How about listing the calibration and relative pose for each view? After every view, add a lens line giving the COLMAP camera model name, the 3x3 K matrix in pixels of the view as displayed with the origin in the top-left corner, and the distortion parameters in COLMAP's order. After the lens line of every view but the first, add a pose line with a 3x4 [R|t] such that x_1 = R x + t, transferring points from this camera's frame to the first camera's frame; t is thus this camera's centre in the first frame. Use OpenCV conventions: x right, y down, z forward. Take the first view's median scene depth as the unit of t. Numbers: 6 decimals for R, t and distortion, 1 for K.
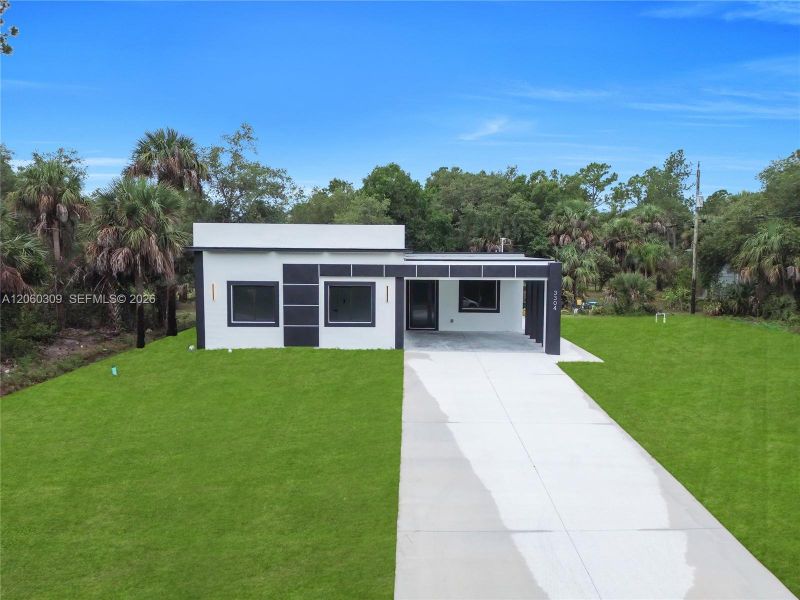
lens RADIAL K [[559.3, 0, 400.0], [0, 559.3, 300.0], [0, 0, 1]] dist [0.080558, -0.089304]
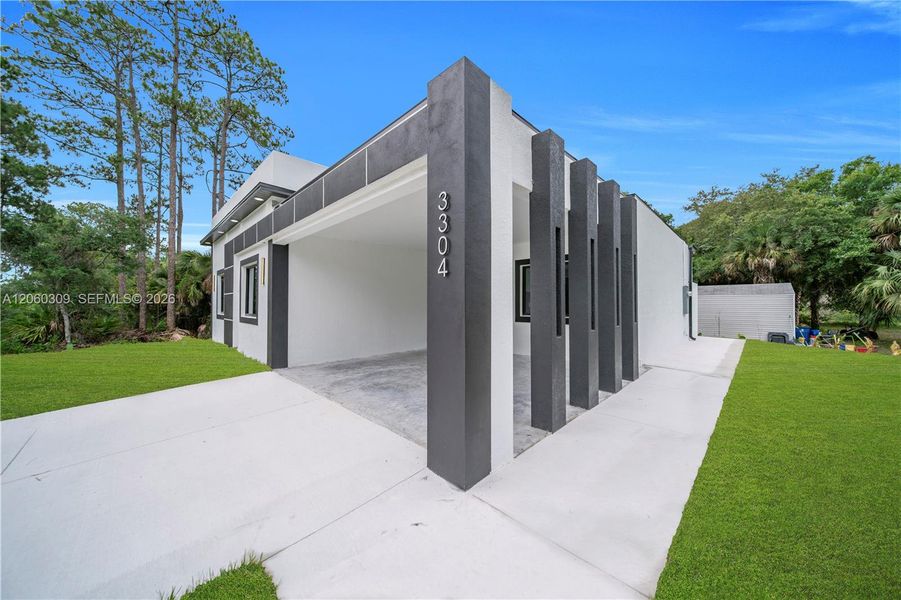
lens RADIAL K [[314.1, 0, 455.2], [0, 314.1, 300.9], [0, 0, 1]] dist [-0.001511, -0.000199]
pose [[0.722161, -0.013943, -0.691585, 0.323849], [-0.054757, 0.995507, -0.077248, 0.032585], [0.689554, 0.093655, 0.718153, 0.808293]]
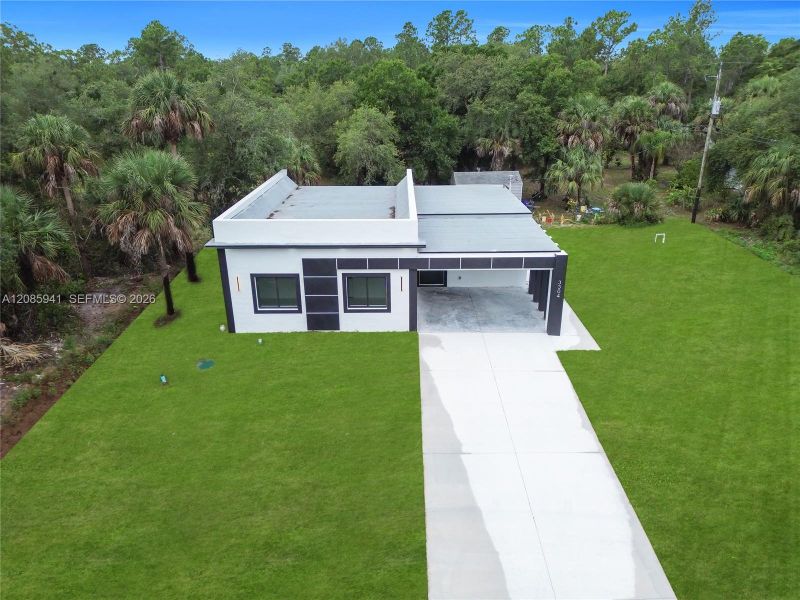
lens RADIAL K [[559.3, 0, 400.0], [0, 559.3, 300.0], [0, 0, 1]] dist [0.080558, -0.089304]
pose [[0.999895, -0.014426, 0.001397, -0.024934], [0.013395, 0.956638, 0.290972, -0.260364], [-0.005534, -0.290923, 0.956731, -0.024532]]
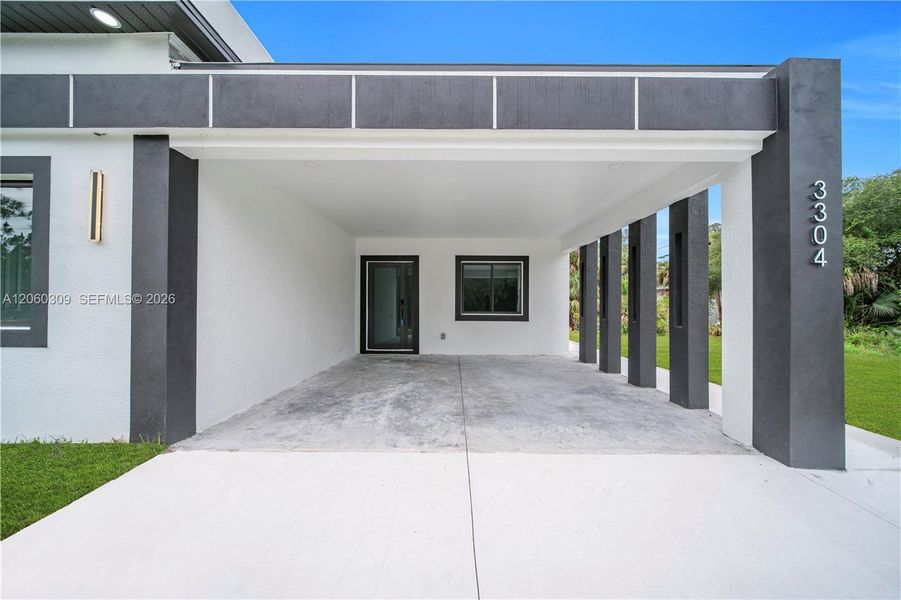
lens RADIAL K [[306.7, 0, 457.1], [0, 306.7, 305.5], [0, 0, 1]] dist [-0.006464, -0.000067]
pose [[0.999827, 0.000139, 0.018587, 0.114176], [0.001543, 0.995901, -0.090437, 0.038802], [-0.018523, 0.090450, 0.995729, 0.781778]]
